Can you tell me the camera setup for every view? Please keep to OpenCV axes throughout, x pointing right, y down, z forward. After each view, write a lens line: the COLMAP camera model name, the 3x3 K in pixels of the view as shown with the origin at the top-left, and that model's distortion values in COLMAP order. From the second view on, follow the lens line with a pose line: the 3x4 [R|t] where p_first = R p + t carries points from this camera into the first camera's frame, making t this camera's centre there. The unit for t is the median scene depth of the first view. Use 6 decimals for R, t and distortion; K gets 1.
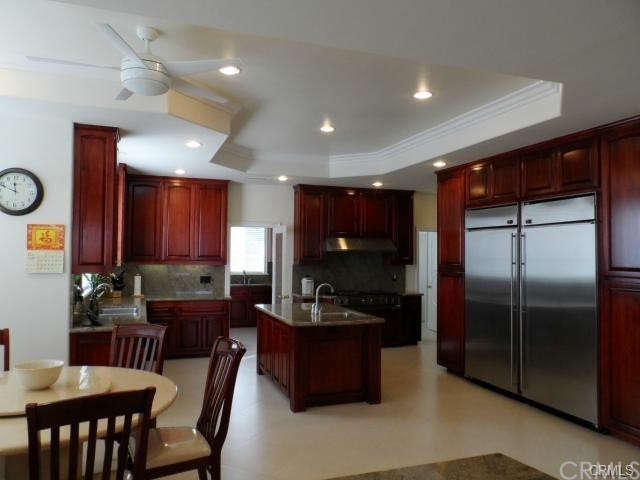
lens RADIAL K [[483.3, 0, 319.0], [0, 483.3, 240.8], [0, 0, 1]] dist [0.001832, 0.003197]
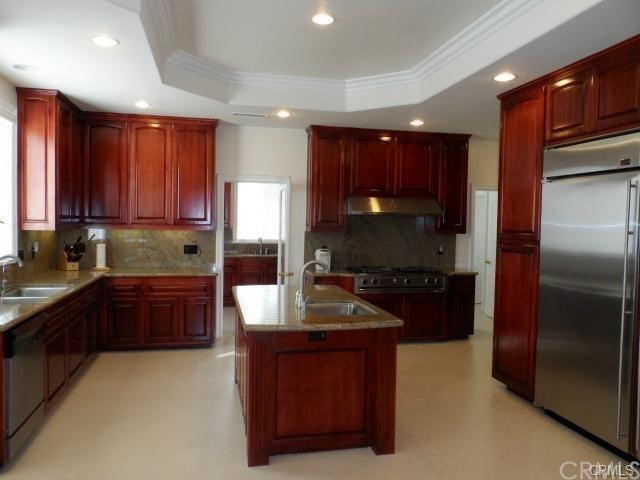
lens RADIAL K [[483.3, 0, 321.3], [0, 483.3, 238.9], [0, 0, 1]] dist [0.001832, 0.003197]
pose [[0.992943, 0.013967, -0.117770, 0.071269], [-0.006531, 0.997973, 0.063295, 0.013216], [0.118415, -0.062079, 0.991022, 0.265239]]
